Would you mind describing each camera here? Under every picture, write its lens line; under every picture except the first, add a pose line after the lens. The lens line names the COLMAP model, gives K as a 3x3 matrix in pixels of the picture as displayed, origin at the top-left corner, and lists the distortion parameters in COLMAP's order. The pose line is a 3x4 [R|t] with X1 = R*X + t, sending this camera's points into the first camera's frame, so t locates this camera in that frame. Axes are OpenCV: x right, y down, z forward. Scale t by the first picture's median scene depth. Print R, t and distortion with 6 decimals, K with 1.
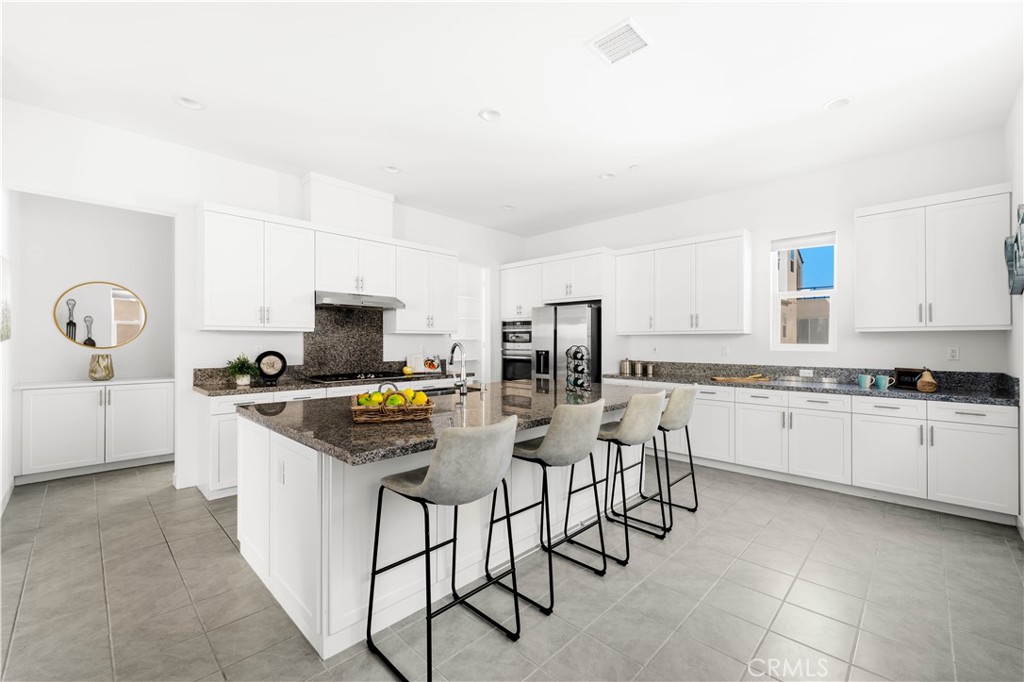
lens RADIAL K [[414.9, 0, 513.5], [0, 414.9, 340.8], [0, 0, 1]] dist [-0.001000, -0.000926]
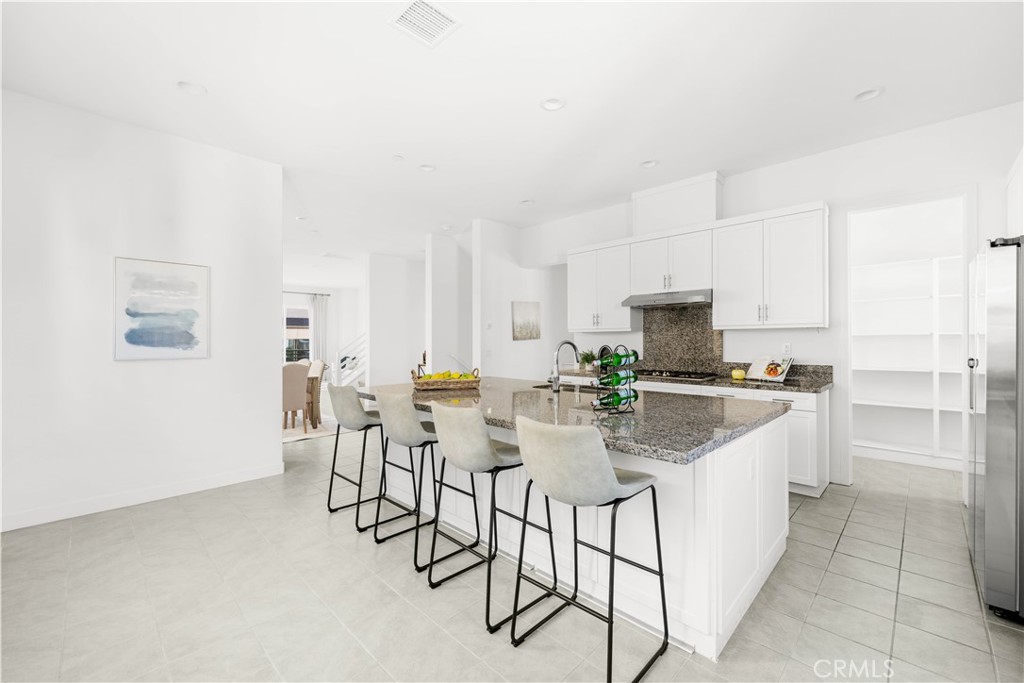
lens RADIAL K [[414.9, 0, 513.0], [0, 414.9, 338.8], [0, 0, 1]] dist [-0.001000, -0.000926]
pose [[-0.015627, -0.006160, -0.999859, 0.590989], [0.005910, 0.999963, -0.006253, 0.004218], [0.999860, -0.006007, -0.015590, 0.603953]]
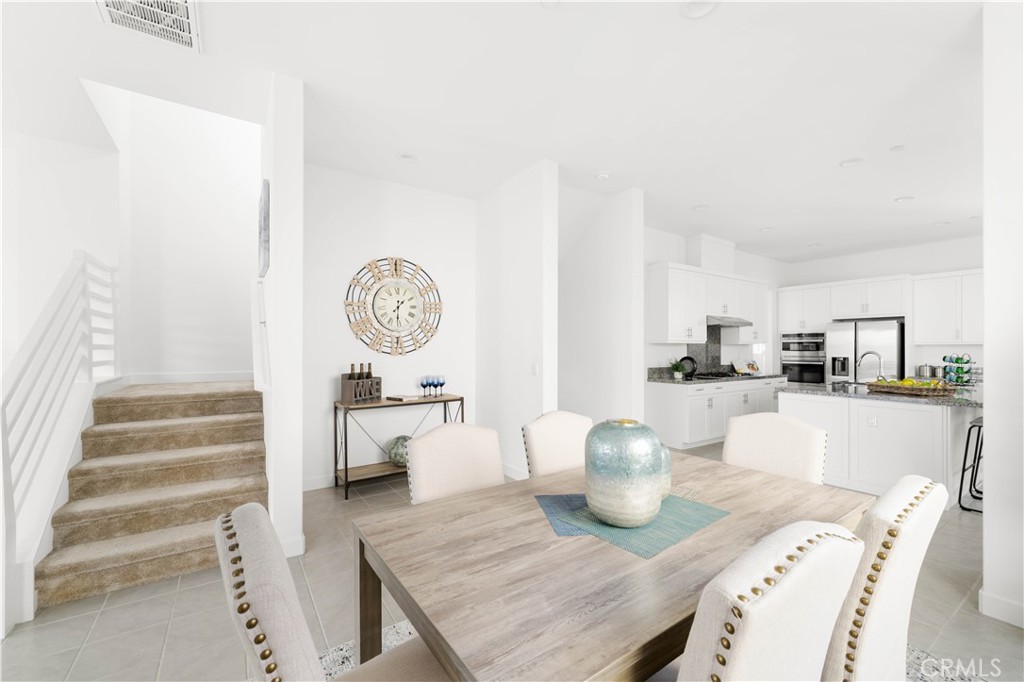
lens RADIAL K [[414.9, 0, 509.0], [0, 414.9, 348.6], [0, 0, 1]] dist [-0.001000, -0.000926]
pose [[0.977550, -0.001502, -0.210698, -0.736450], [0.000994, 0.999996, -0.002519, -0.000596], [0.210701, 0.002253, 0.977548, -0.496344]]
